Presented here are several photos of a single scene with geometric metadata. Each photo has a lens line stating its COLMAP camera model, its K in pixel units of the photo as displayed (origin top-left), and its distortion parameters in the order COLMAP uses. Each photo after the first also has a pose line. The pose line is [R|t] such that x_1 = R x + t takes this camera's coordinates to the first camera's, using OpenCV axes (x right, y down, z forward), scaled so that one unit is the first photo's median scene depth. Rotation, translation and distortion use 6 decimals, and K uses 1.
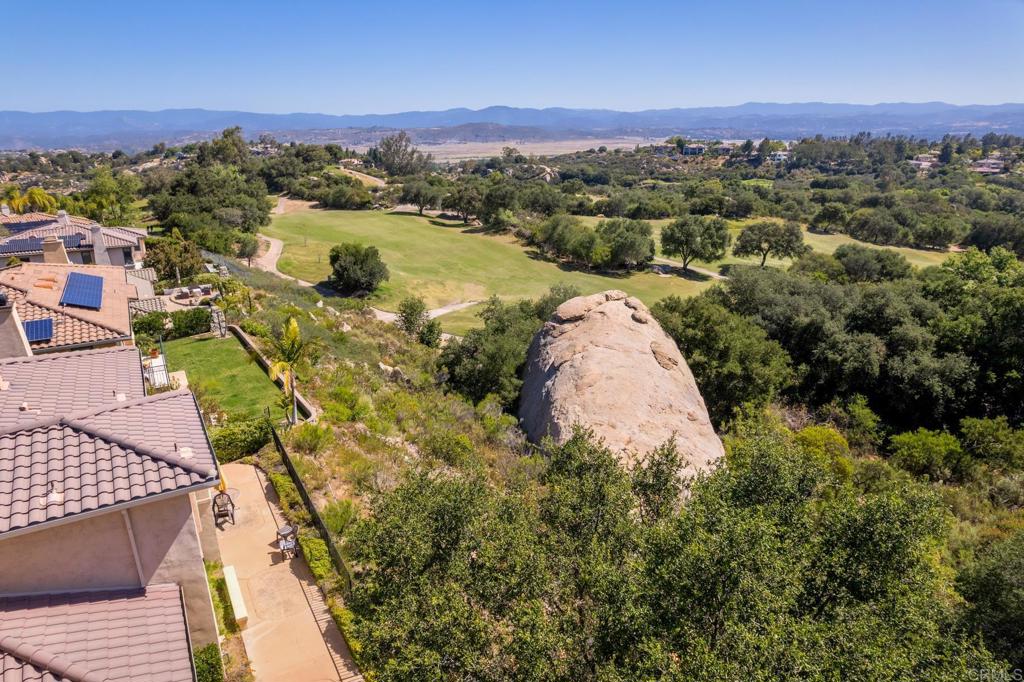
lens RADIAL K [[656.1, 0, 507.2], [0, 656.1, 345.9], [0, 0, 1]] dist [-0.077774, 0.070245]
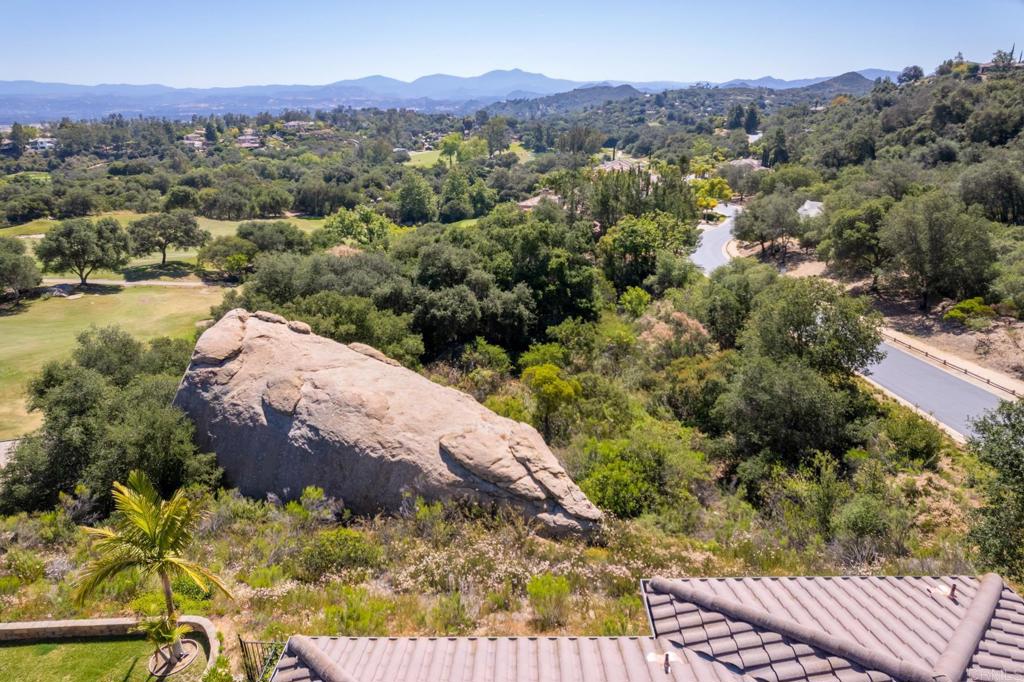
lens RADIAL K [[652.8, 0, 507.2], [0, 652.8, 347.1], [0, 0, 1]] dist [-0.078039, 0.072486]
pose [[0.515166, -0.302968, 0.801757, -0.129178], [0.279899, 0.943623, 0.176729, -0.034822], [-0.810099, 0.133366, 0.570923, 0.103647]]
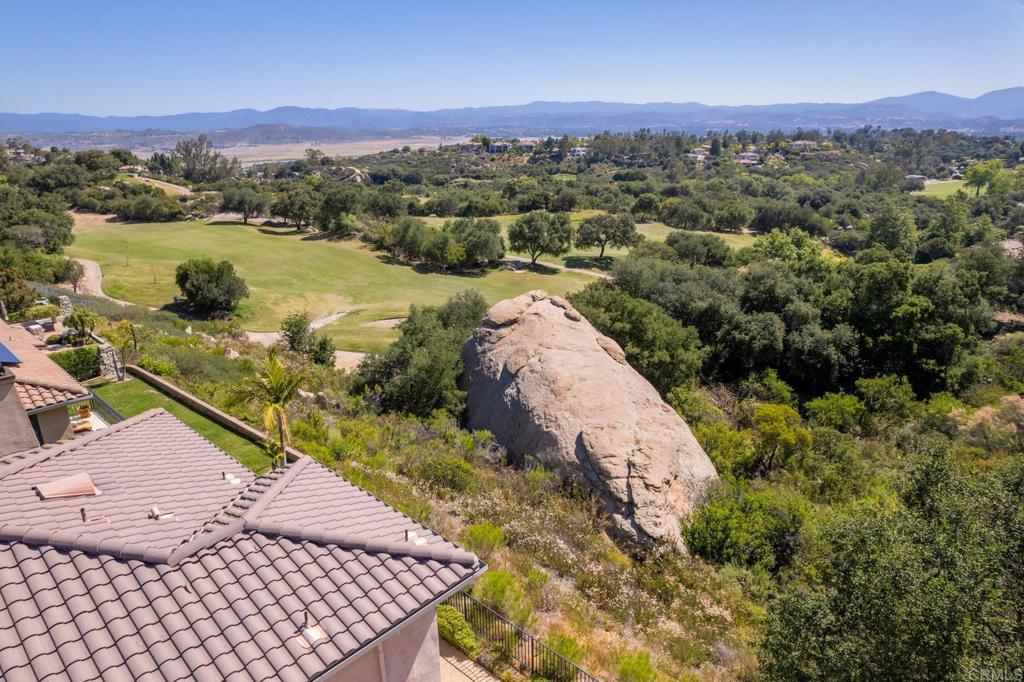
lens RADIAL K [[656.1, 0, 507.2], [0, 656.1, 345.9], [0, 0, 1]] dist [-0.077774, 0.070245]
pose [[0.956517, -0.095745, 0.275514, -0.063597], [0.095640, 0.995320, 0.013850, -0.007480], [-0.275550, 0.013102, 0.961197, 0.022241]]
